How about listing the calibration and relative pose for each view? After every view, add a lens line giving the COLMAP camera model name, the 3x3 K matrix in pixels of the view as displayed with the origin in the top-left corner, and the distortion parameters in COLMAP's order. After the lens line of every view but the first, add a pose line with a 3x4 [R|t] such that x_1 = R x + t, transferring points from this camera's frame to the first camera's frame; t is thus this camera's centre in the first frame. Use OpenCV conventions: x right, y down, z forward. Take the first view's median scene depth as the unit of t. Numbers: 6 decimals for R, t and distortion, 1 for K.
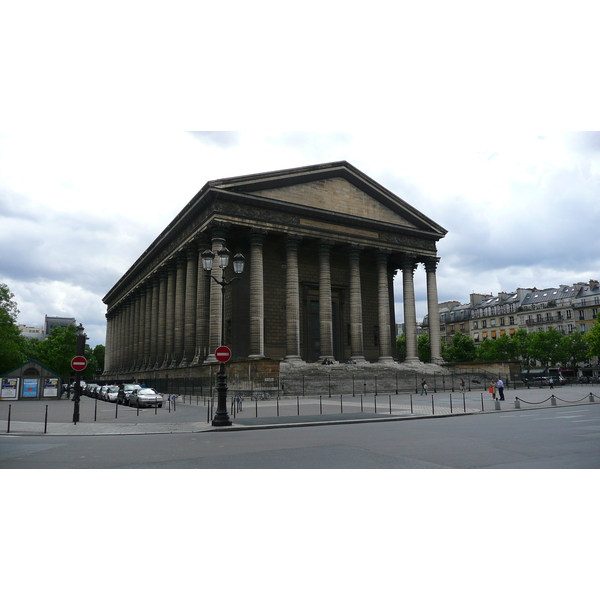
lens RADIAL K [[513.1, 0, 297.2], [0, 513.1, 301.7], [0, 0, 1]] dist [-0.010304, -0.003747]
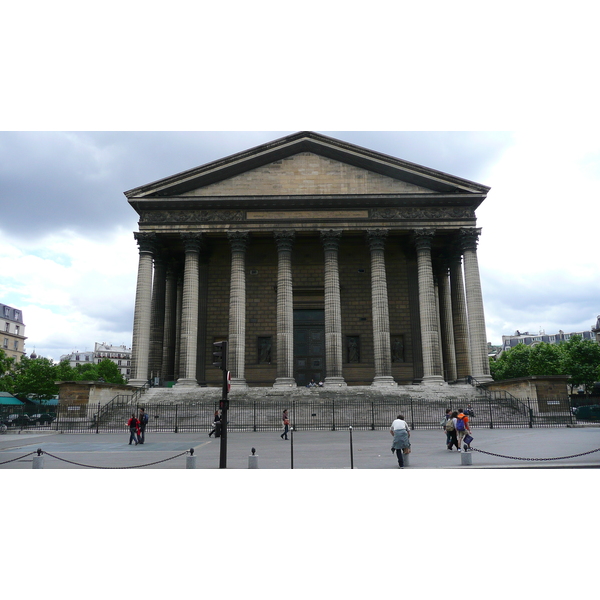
lens RADIAL K [[513.1, 0, 299.4], [0, 513.1, 297.0], [0, 0, 1]] dist [-0.010304, -0.003747]
pose [[0.835747, -0.109657, -0.538055, 0.491010], [0.079920, 0.993715, -0.078385, 0.044935], [0.543268, 0.022509, 0.839257, 0.336897]]
